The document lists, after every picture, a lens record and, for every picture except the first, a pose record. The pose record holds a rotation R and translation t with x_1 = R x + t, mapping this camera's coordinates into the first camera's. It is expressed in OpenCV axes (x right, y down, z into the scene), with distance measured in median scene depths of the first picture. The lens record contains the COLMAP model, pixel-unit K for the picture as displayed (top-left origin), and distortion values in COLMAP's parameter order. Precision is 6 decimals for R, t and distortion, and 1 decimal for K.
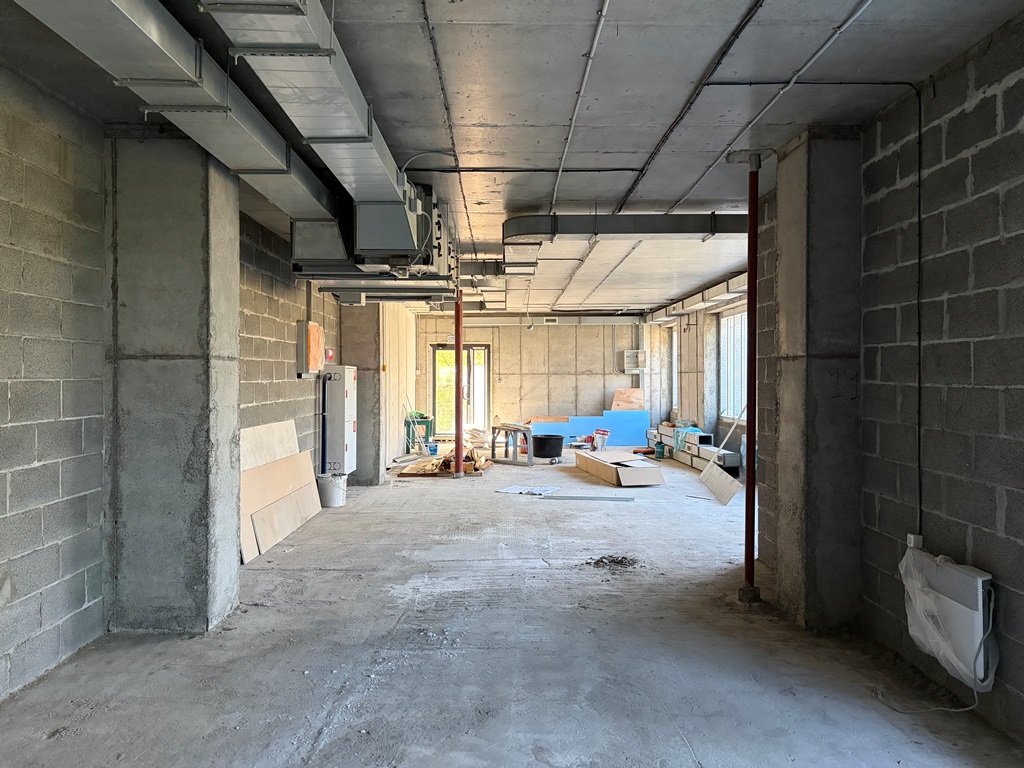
lens RADIAL K [[771.4, 0, 509.1], [0, 771.4, 375.7], [0, 0, 1]] dist [0.067668, -0.093010]
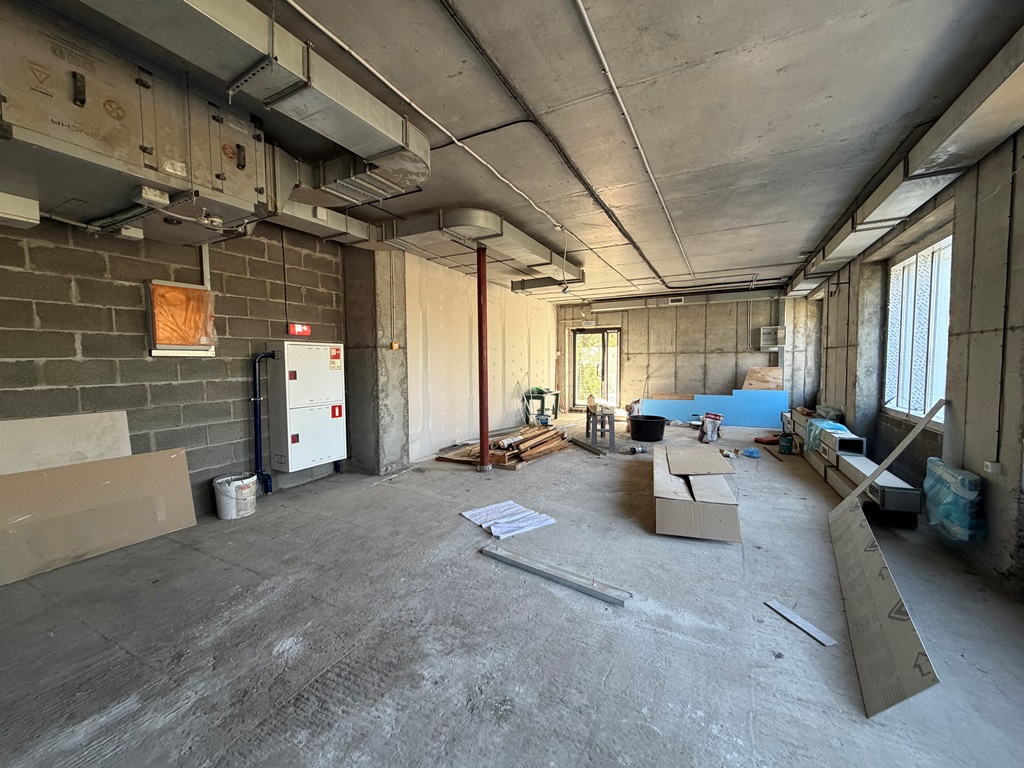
lens RADIAL K [[409.8, 0, 512.0], [0, 409.8, 384.0], [0, 0, 1]] dist [-0.002325, -0.000326]
pose [[0.883016, 0.020255, -0.468906, 0.116649], [0.008497, 0.998215, 0.059120, 0.004874], [0.469266, -0.056188, 0.881267, 0.405487]]
